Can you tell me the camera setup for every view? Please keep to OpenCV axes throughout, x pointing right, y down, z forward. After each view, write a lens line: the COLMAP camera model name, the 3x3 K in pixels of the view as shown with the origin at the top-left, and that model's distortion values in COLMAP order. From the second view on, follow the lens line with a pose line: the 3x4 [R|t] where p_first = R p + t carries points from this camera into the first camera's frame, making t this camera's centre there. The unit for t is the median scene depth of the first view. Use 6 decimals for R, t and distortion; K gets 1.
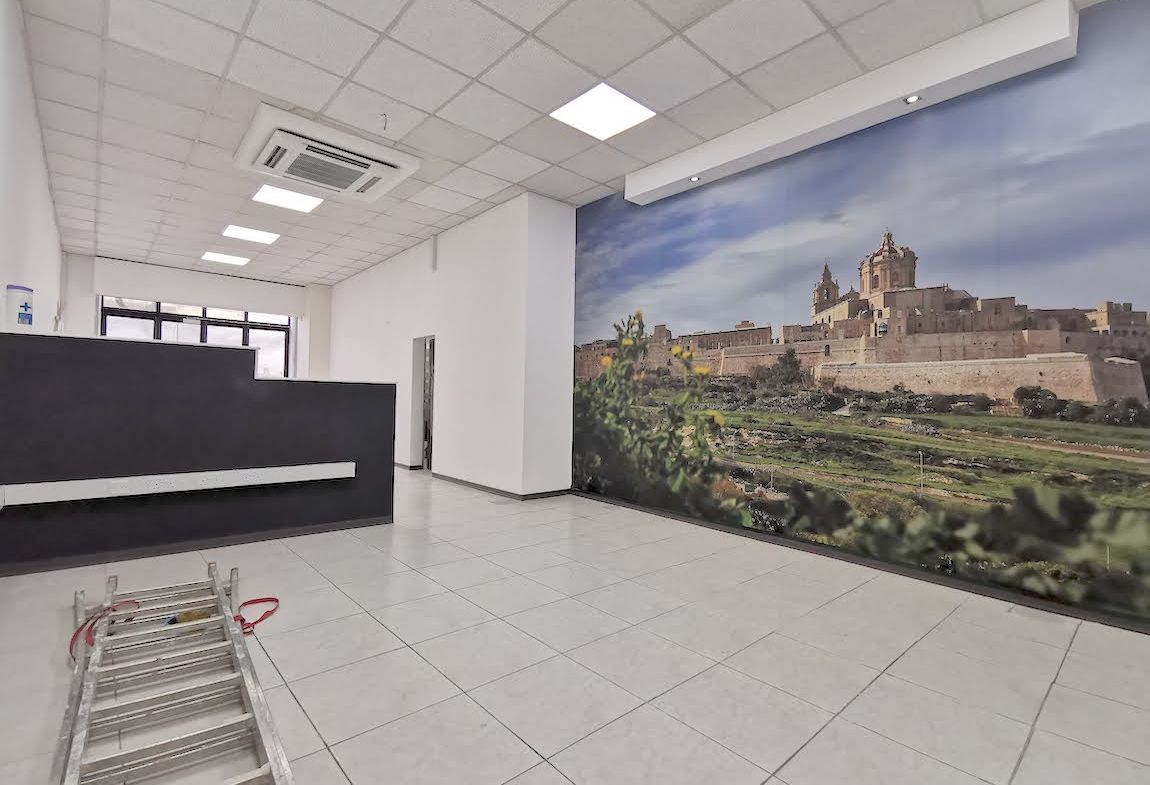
lens RADIAL K [[528.4, 0, 571.8], [0, 528.4, 383.3], [0, 0, 1]] dist [0.020454, 0.000052]
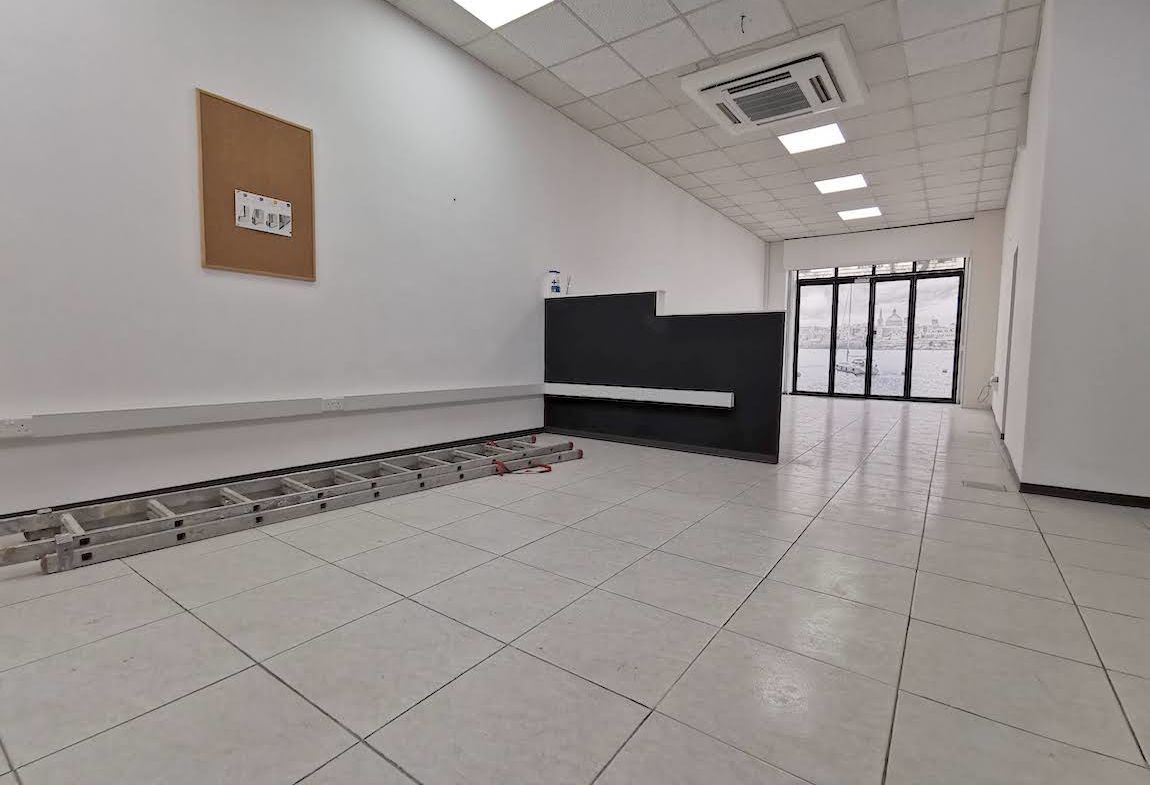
lens RADIAL K [[528.4, 0, 571.8], [0, 528.4, 383.3], [0, 0, 1]] dist [0.020454, 0.000052]
pose [[0.226893, 0.039344, -0.973125, 0.229396], [0.016702, 0.998880, 0.044280, 0.037060], [0.973777, -0.026300, 0.225981, 0.220856]]
